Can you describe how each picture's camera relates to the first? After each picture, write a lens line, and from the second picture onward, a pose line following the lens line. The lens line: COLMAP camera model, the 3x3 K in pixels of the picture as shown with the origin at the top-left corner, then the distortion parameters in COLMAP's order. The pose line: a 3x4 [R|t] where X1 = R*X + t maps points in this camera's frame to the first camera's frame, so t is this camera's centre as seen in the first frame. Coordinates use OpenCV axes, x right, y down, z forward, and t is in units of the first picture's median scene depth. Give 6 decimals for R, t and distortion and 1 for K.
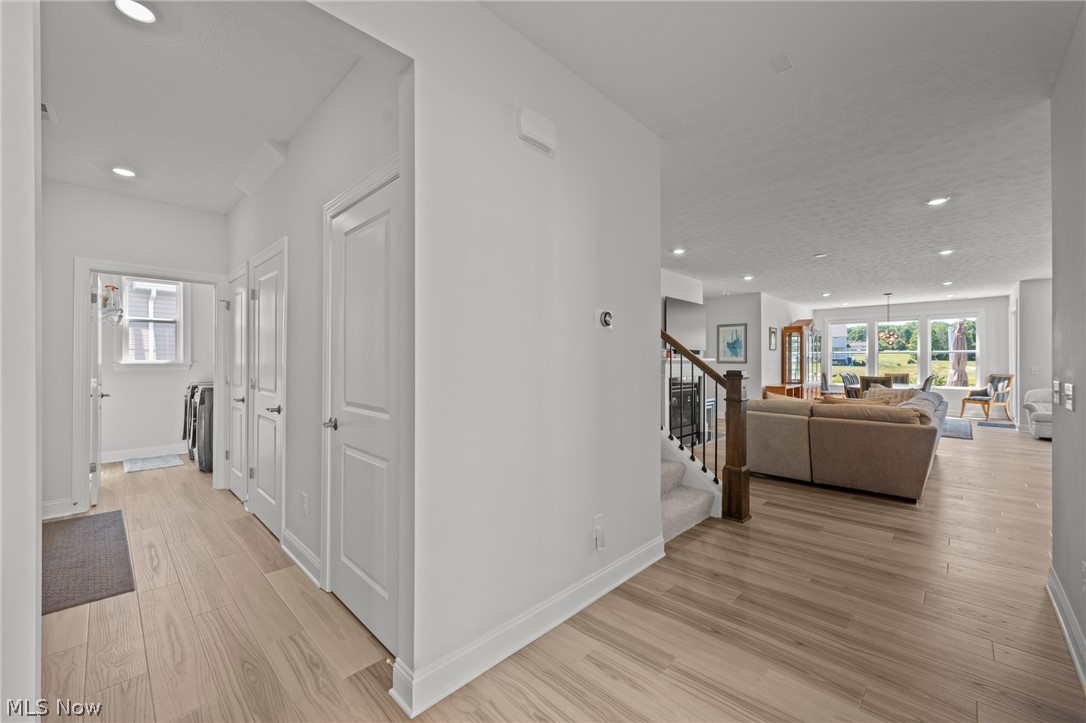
lens RADIAL K [[428.2, 0, 545.9], [0, 428.2, 359.7], [0, 0, 1]] dist [-0.008817, -0.000477]
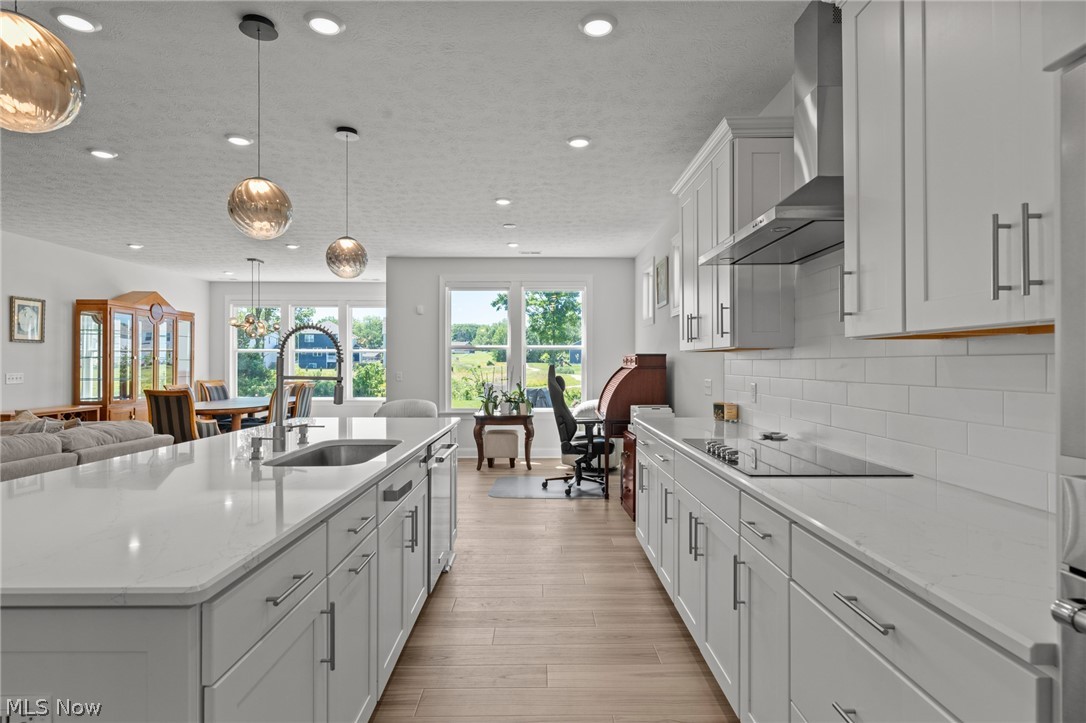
lens RADIAL K [[570.4, 0, 548.0], [0, 570.4, 367.4], [0, 0, 1]] dist [-0.022734, -0.001579]
pose [[0.703433, -0.003885, 0.710751, 0.659631], [-0.004791, 0.999936, 0.010208, -0.002114], [-0.710746, -0.010586, 0.703369, 0.088619]]
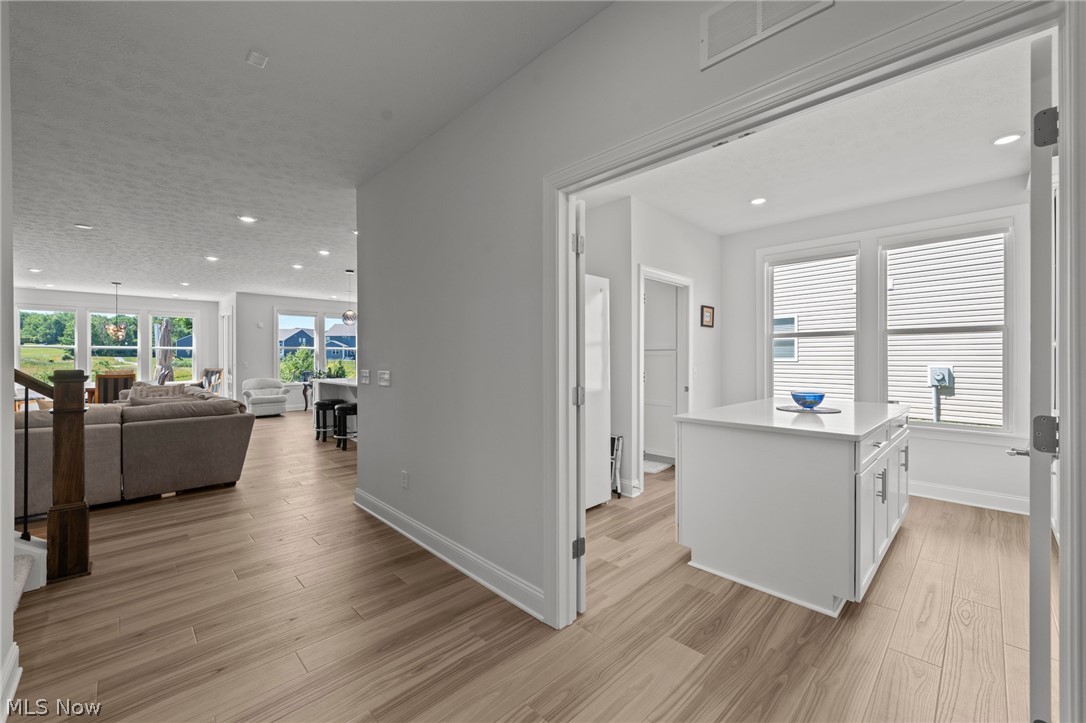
lens RADIAL K [[428.2, 0, 550.3], [0, 428.2, 359.5], [0, 0, 1]] dist [-0.008817, -0.000477]
pose [[0.002446, -0.004283, 0.999988, -0.126852], [-0.004786, 0.999979, 0.004295, 0.000345], [-0.999986, -0.004796, 0.002425, 0.091481]]
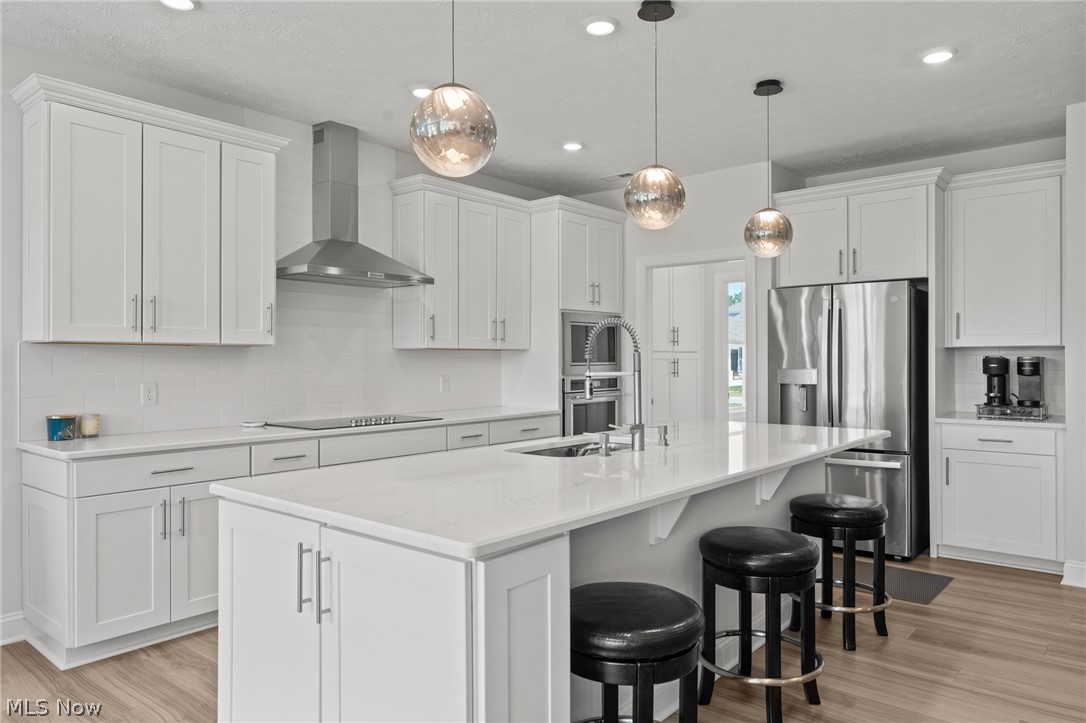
lens RADIAL K [[745.0, 0, 540.5], [0, 745.0, 361.5], [0, 0, 1]] dist [0.037844, 0.001340]
pose [[-0.996647, 0.002235, -0.081796, 0.882624], [0.002608, 0.999987, -0.004456, 0.003114], [0.081785, -0.004655, -0.996639, 0.887261]]
